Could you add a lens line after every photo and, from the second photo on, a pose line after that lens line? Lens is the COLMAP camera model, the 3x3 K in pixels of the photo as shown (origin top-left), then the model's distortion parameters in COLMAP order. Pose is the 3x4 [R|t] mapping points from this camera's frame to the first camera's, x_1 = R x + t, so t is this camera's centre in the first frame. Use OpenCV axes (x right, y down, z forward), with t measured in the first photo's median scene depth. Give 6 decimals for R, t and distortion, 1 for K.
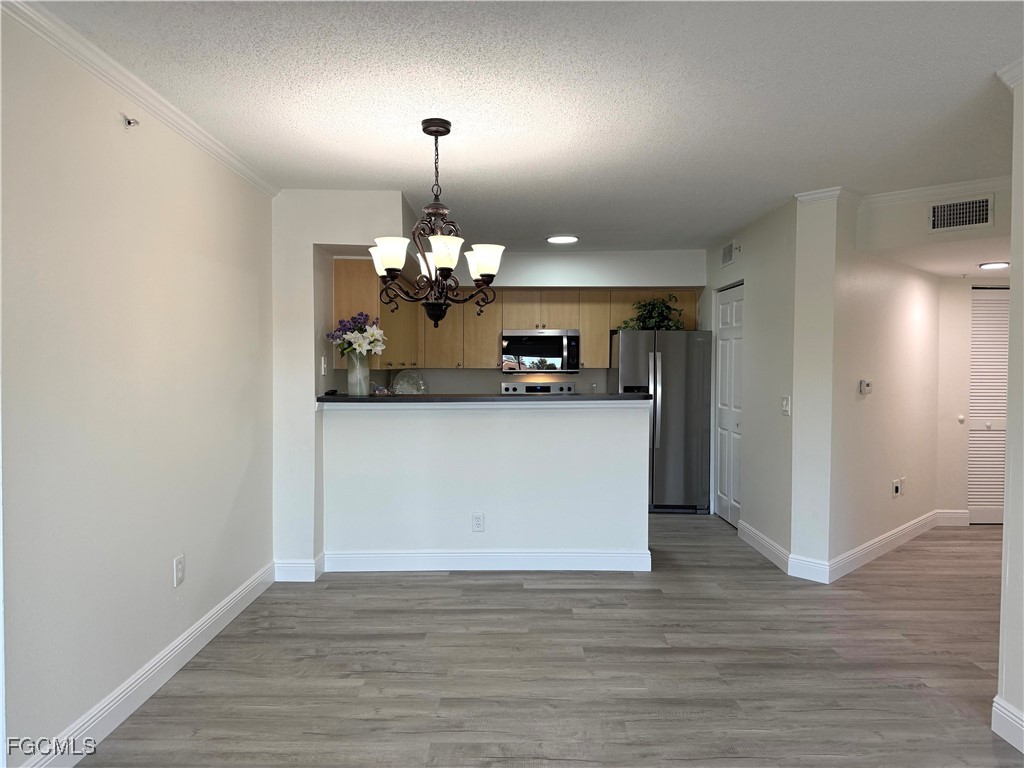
lens RADIAL K [[727.1, 0, 513.6], [0, 727.1, 385.1], [0, 0, 1]] dist [0.088805, -0.103948]
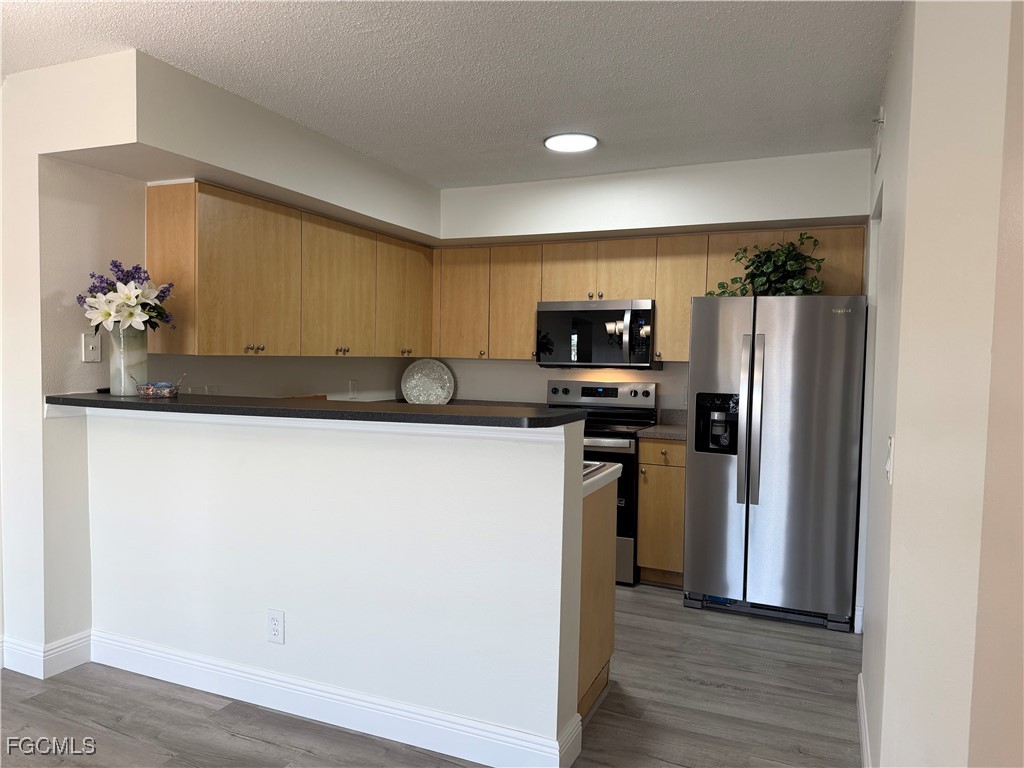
lens RADIAL K [[727.1, 0, 503.8], [0, 727.1, 389.0], [0, 0, 1]] dist [0.088805, -0.103948]
pose [[0.914112, 0.032426, -0.404163, 0.337718], [-0.026104, 0.999436, 0.021145, -0.012700], [0.404620, -0.008779, 0.914443, 0.540777]]
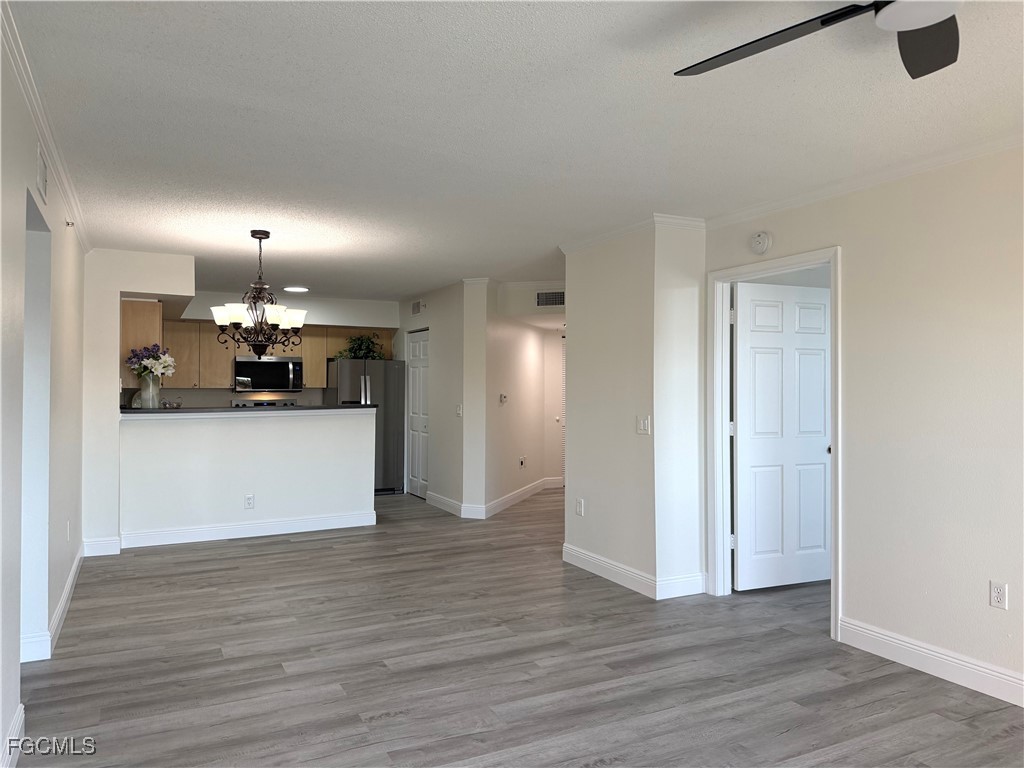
lens RADIAL K [[727.1, 0, 517.6], [0, 727.1, 384.9], [0, 0, 1]] dist [0.088805, -0.103948]
pose [[0.891674, -0.000130, 0.452679, -0.224327], [0.013888, 0.999537, -0.027069, 0.017066], [-0.452466, 0.030423, 0.891263, -0.448311]]
